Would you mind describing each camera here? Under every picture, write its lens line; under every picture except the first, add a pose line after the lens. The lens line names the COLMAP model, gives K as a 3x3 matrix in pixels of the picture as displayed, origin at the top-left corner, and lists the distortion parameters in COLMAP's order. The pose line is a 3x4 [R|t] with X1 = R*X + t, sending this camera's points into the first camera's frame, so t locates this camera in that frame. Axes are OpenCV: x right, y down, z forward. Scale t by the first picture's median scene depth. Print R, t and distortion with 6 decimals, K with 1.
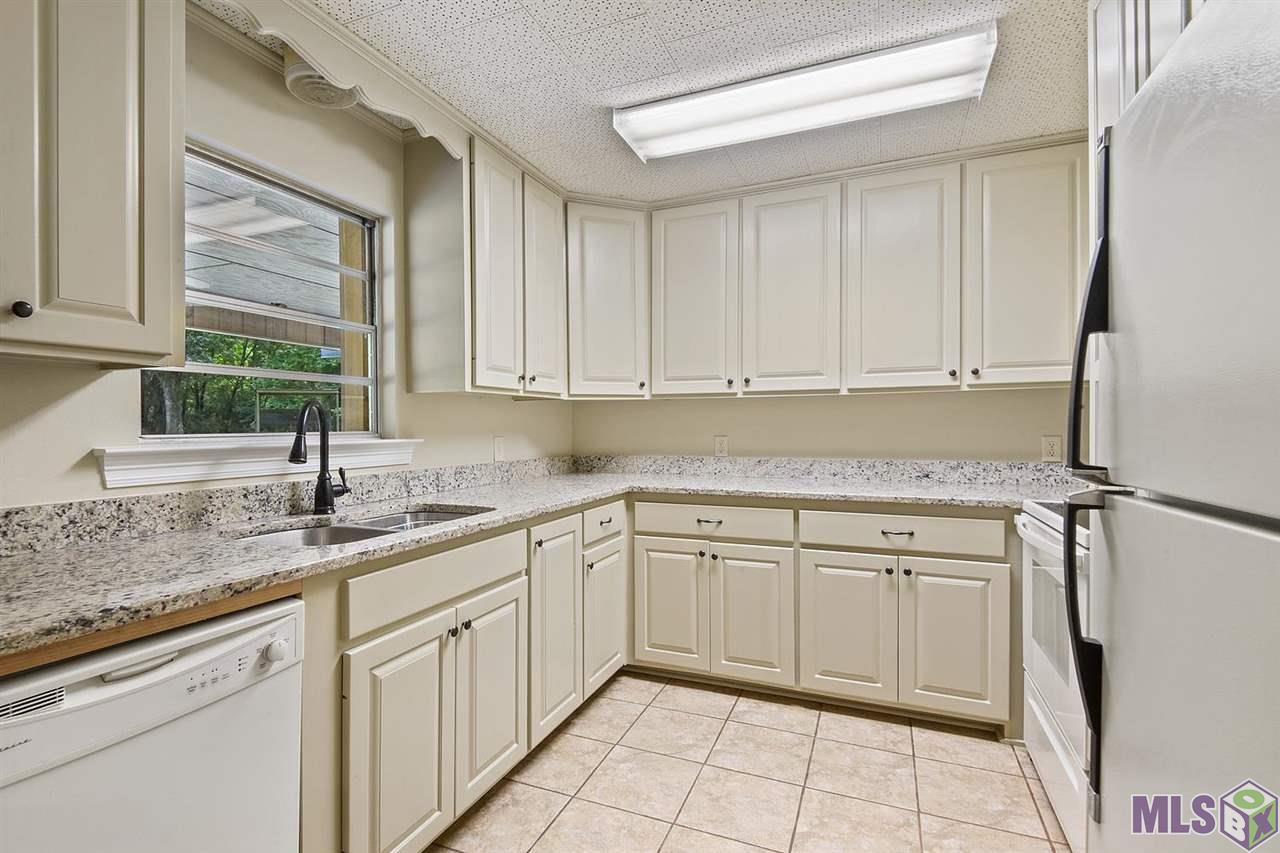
lens RADIAL K [[618.8, 0, 639.3], [0, 618.8, 425.8], [0, 0, 1]] dist [-0.003947, -0.001314]
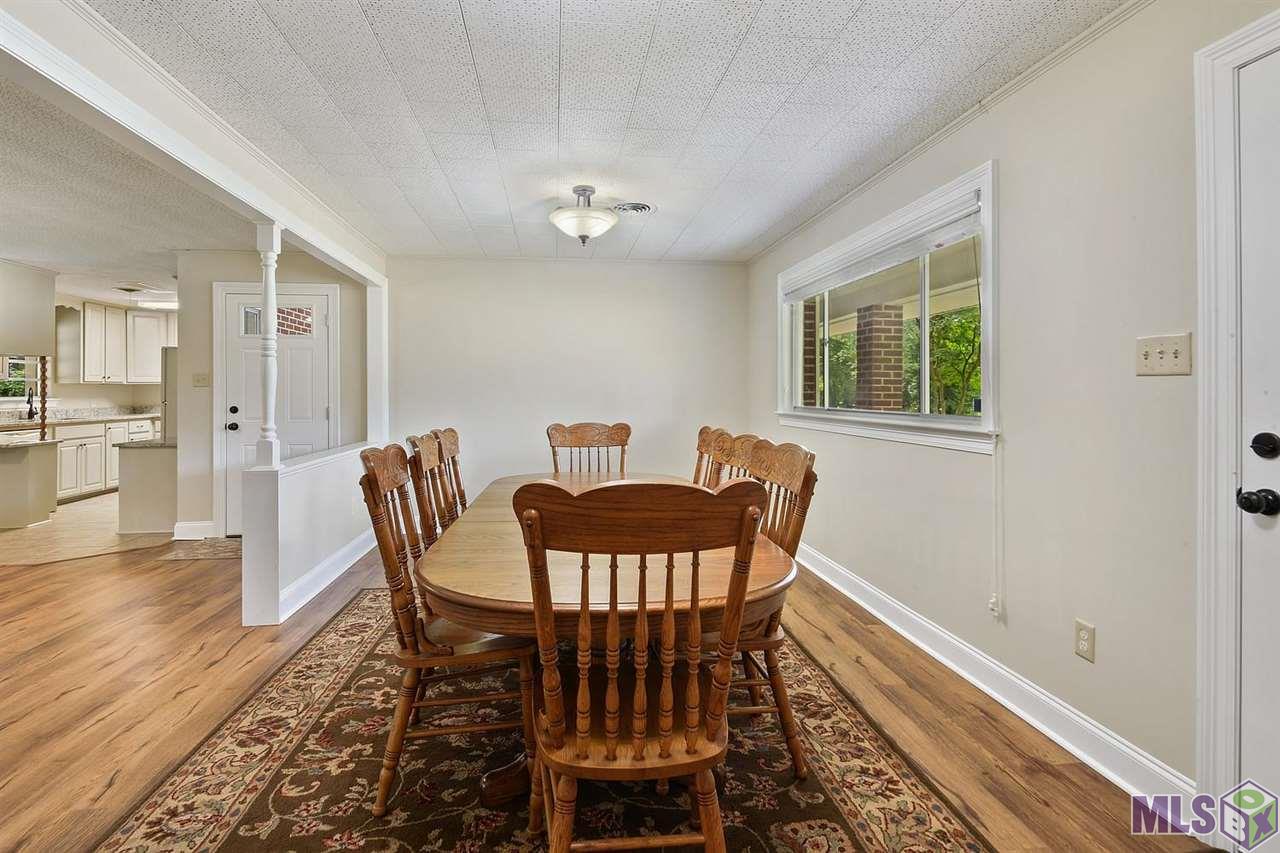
lens RADIAL K [[618.8, 0, 625.2], [0, 618.8, 376.4], [0, 0, 1]] dist [-0.003947, -0.001314]
pose [[0.875389, 0.003458, 0.483408, 0.584630], [0.007131, 0.999773, -0.020063, -0.007727], [-0.483367, 0.021010, 0.875165, -2.874902]]
